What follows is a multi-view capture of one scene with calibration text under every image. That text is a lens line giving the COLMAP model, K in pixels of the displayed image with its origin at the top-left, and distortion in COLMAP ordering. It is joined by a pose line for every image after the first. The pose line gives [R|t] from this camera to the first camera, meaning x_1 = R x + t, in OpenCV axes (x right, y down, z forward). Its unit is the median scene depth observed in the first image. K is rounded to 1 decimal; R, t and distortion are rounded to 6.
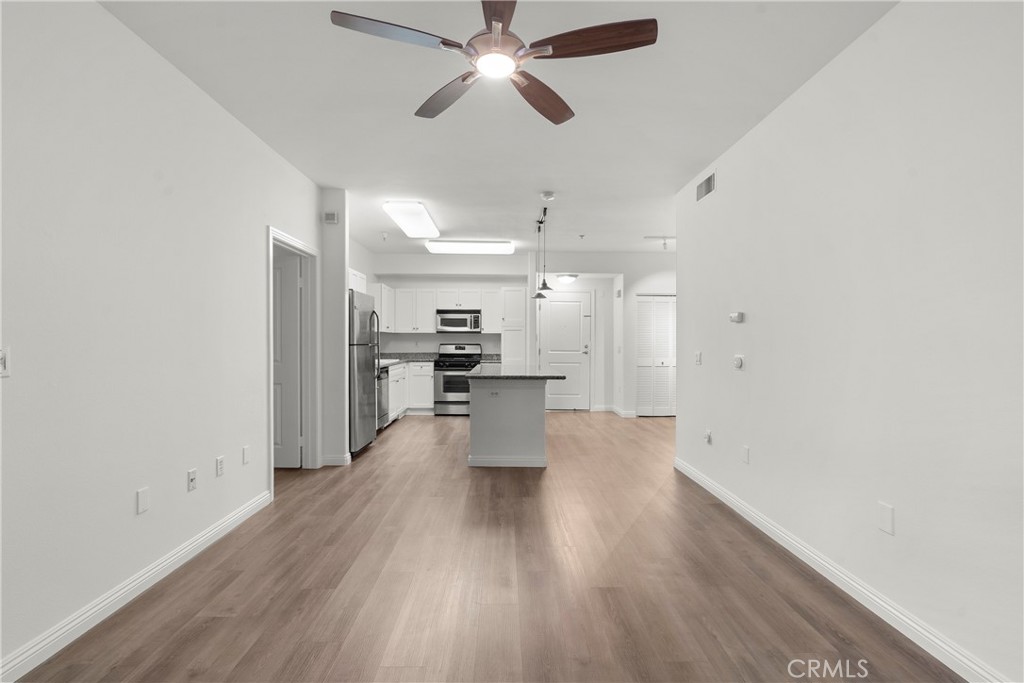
lens RADIAL K [[471.3, 0, 509.6], [0, 471.3, 343.7], [0, 0, 1]] dist [-0.000487, 0.000427]
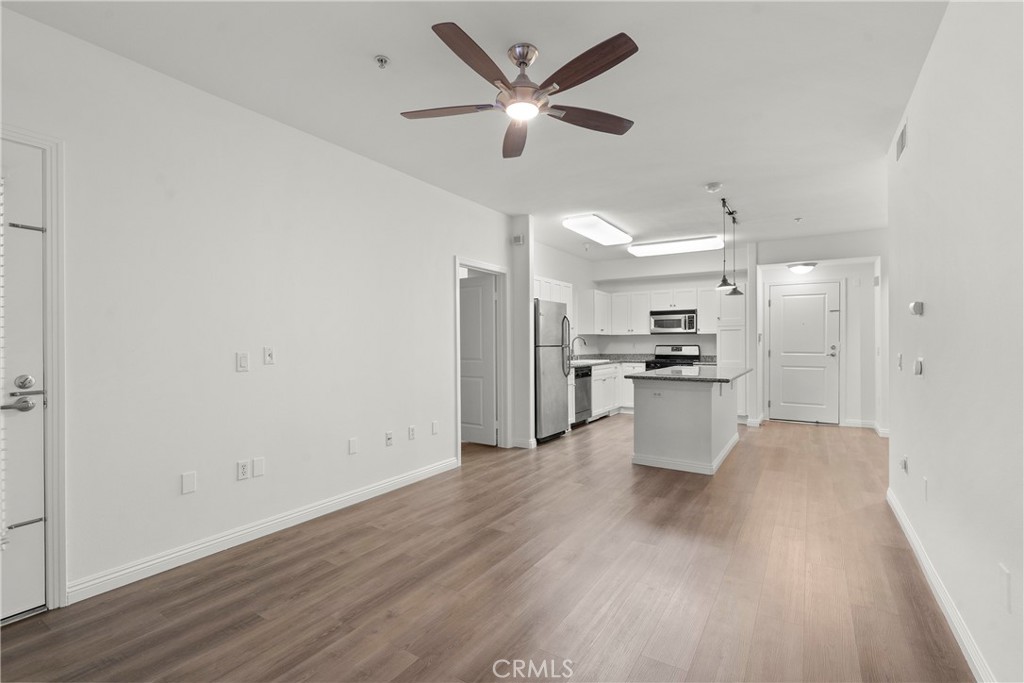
lens RADIAL K [[466.0, 0, 510.0], [0, 466.0, 345.0], [0, 0, 1]] dist [-0.003495, 0.000142]
pose [[0.833502, -0.004890, -0.552494, 0.240712], [0.004465, 0.999988, -0.002115, 0.001541], [0.552498, -0.000704, 0.833514, 0.000765]]
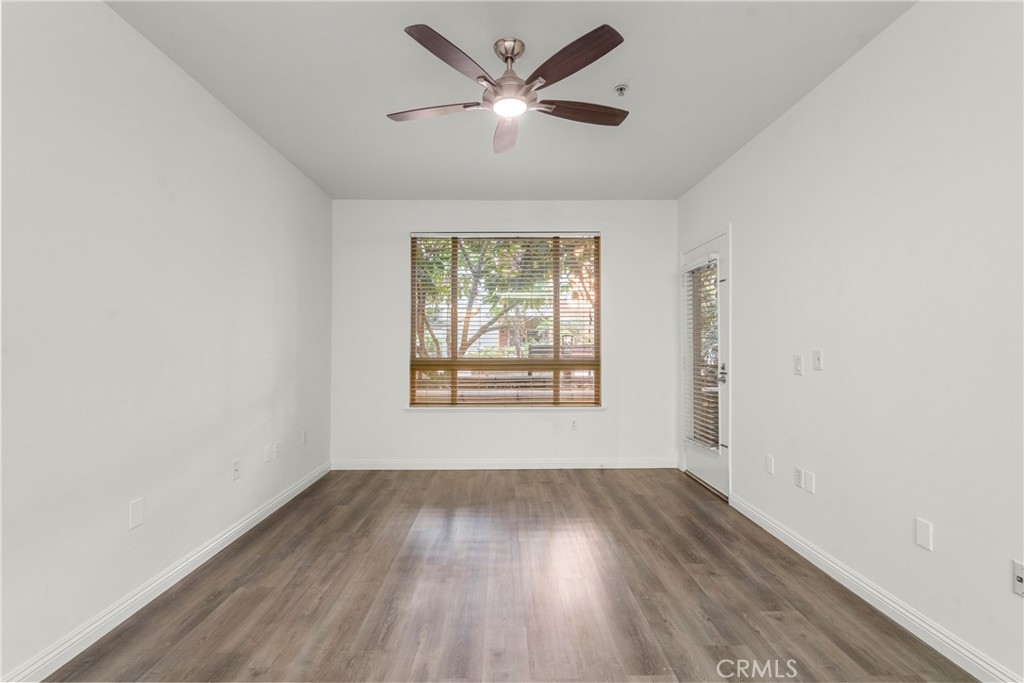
lens RADIAL K [[463.2, 0, 509.1], [0, 463.2, 343.0], [0, 0, 1]] dist [-0.000344, 0.000671]
pose [[-0.999991, -0.004285, -0.000534, -0.011444], [-0.004285, 0.999991, -0.000546, -0.004673], [0.000536, -0.000543, -1.000000, 0.866723]]
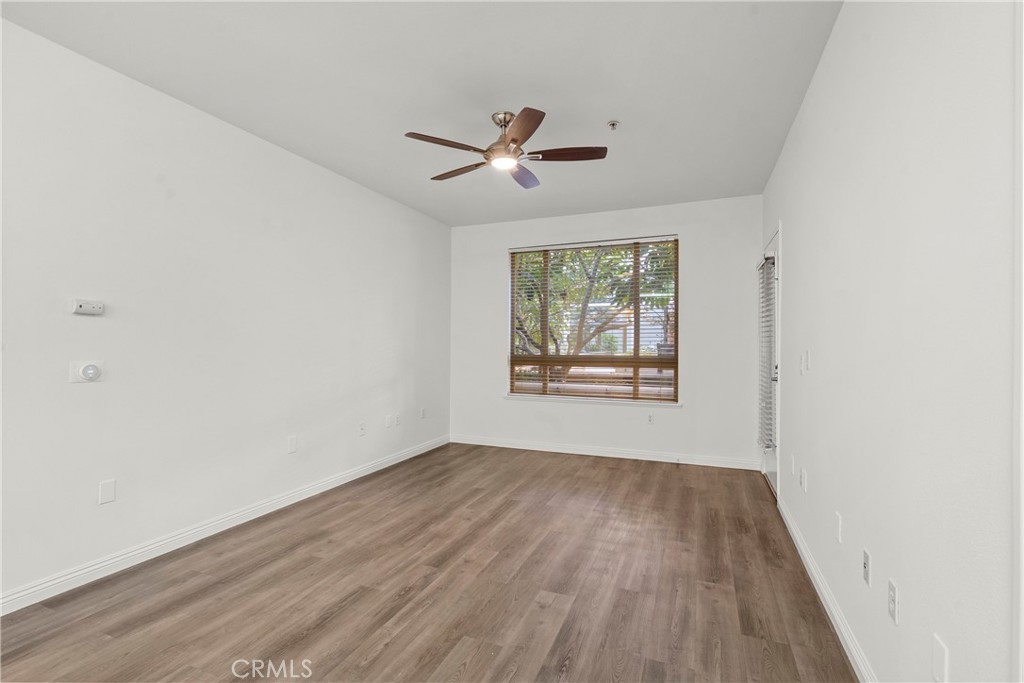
lens RADIAL K [[466.0, 0, 510.0], [0, 466.0, 345.0], [0, 0, 1]] dist [-0.003495, 0.000142]
pose [[-0.919372, -0.008497, 0.393297, -0.260002], [-0.004915, 0.999937, 0.010114, -0.007713], [-0.393358, 0.007365, -0.919356, 0.963694]]
